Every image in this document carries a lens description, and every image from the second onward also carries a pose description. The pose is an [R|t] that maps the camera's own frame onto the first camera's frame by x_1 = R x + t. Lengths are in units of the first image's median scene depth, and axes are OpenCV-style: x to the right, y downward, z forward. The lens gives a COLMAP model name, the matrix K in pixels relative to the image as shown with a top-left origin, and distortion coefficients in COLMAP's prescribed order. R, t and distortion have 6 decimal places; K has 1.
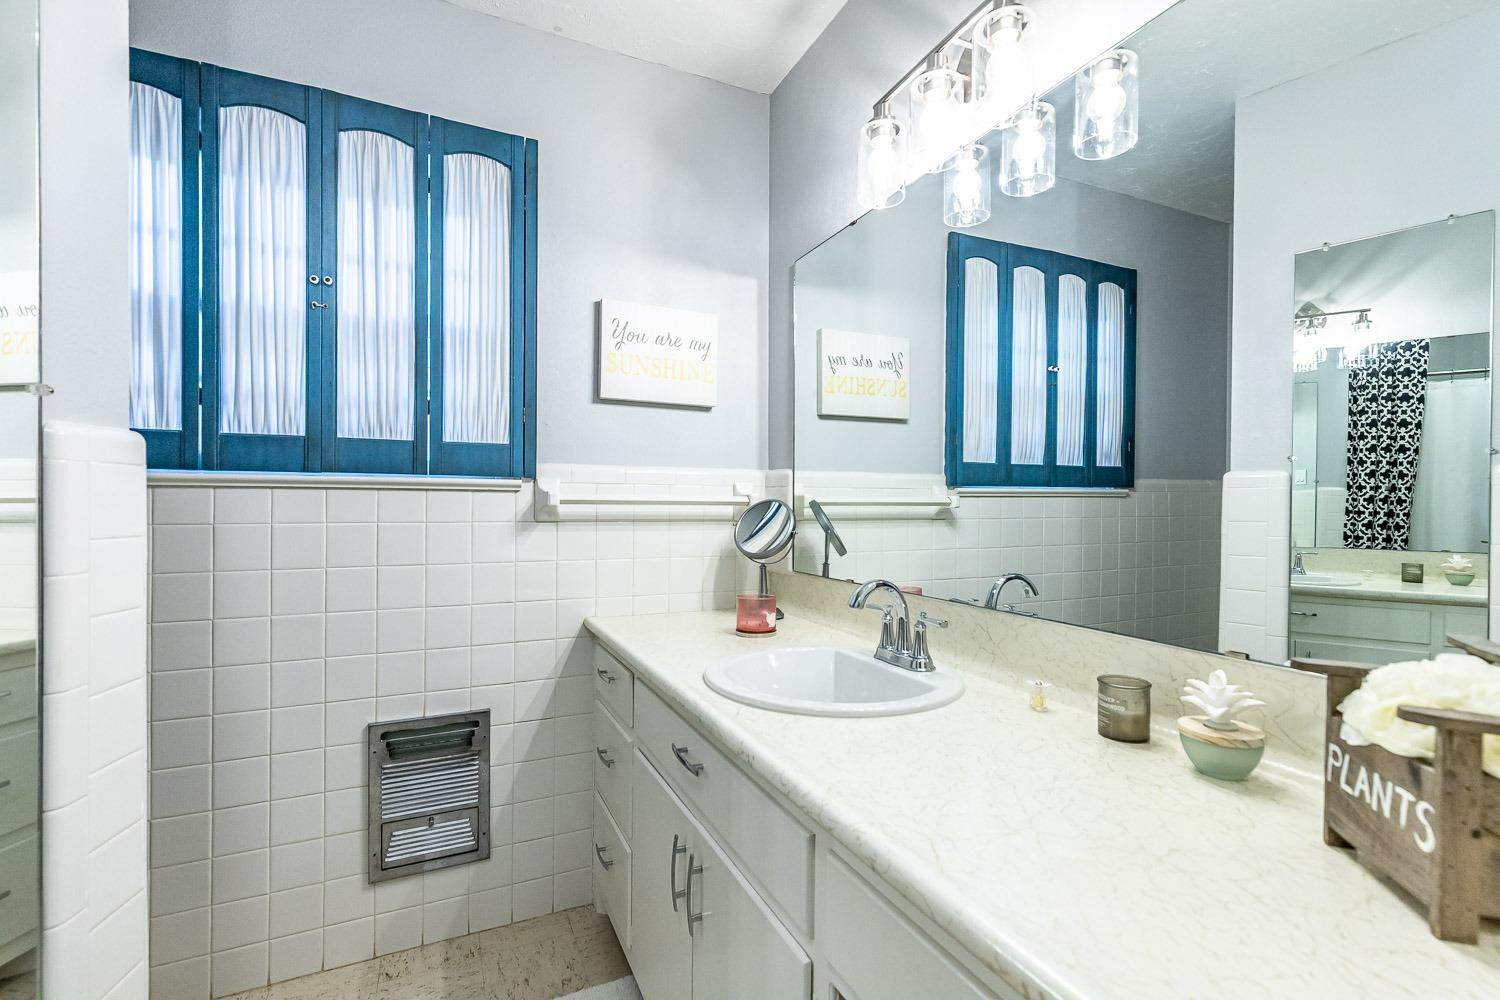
lens RADIAL K [[677.3, 0, 750.1], [0, 677.3, 503.6], [0, 0, 1]] dist [0.011578, -0.001075]
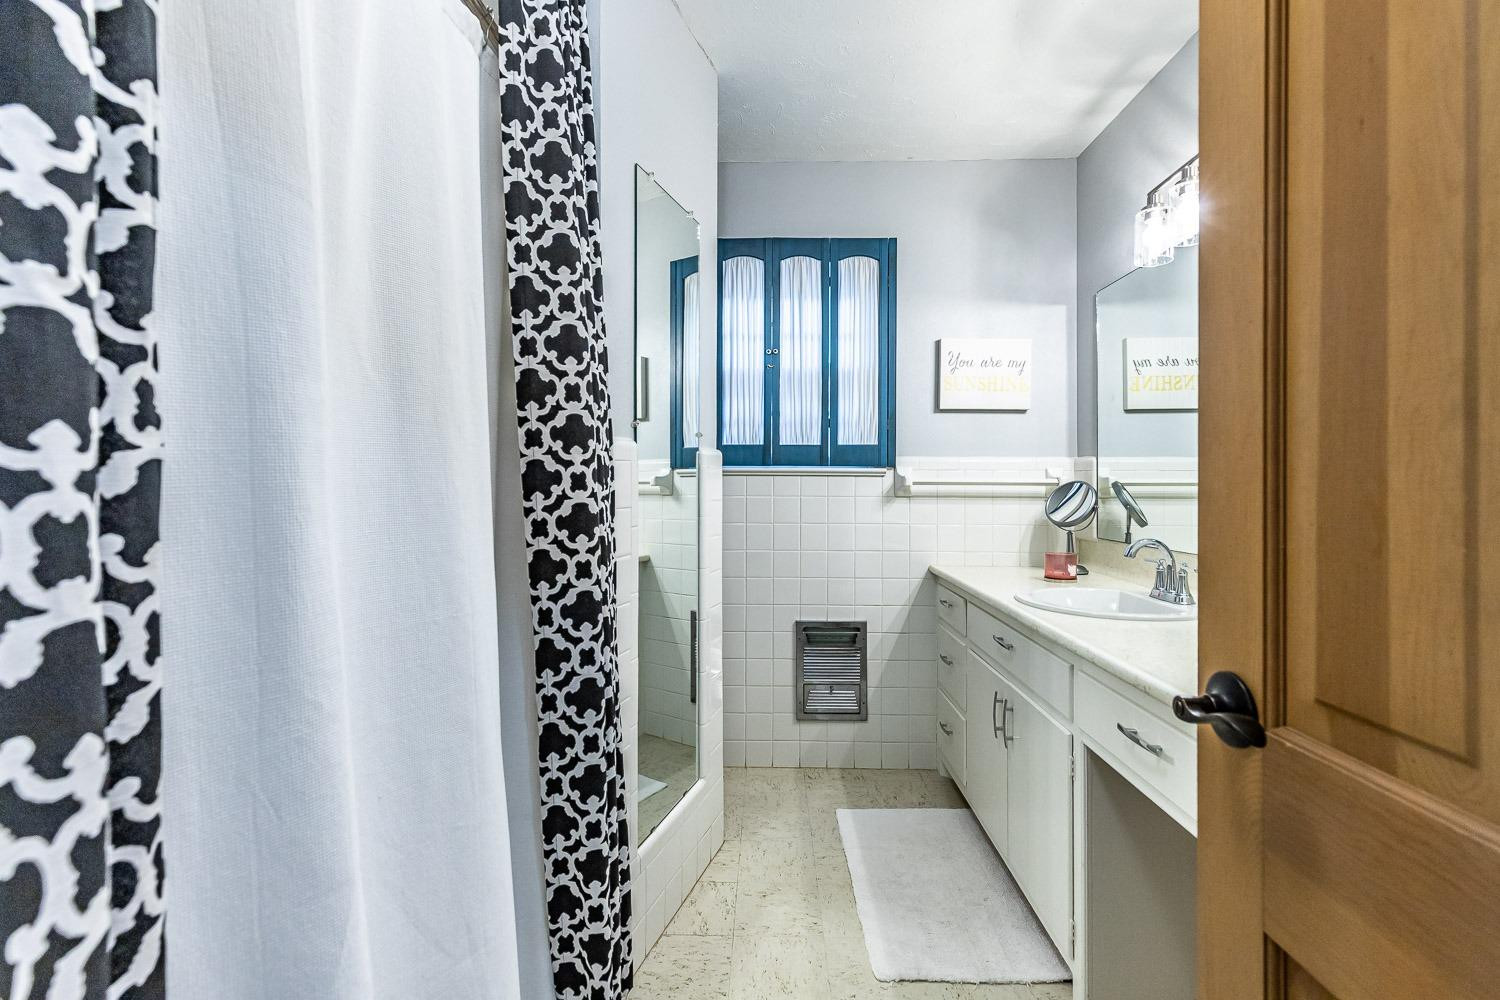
lens RADIAL K [[677.3, 0, 747.2], [0, 677.3, 479.6], [0, 0, 1]] dist [0.011578, -0.001075]
pose [[0.891029, -0.004564, -0.453924, 0.064122], [0.002025, 0.999979, -0.006079, -0.002462], [0.453942, 0.004497, 0.891020, -0.459733]]
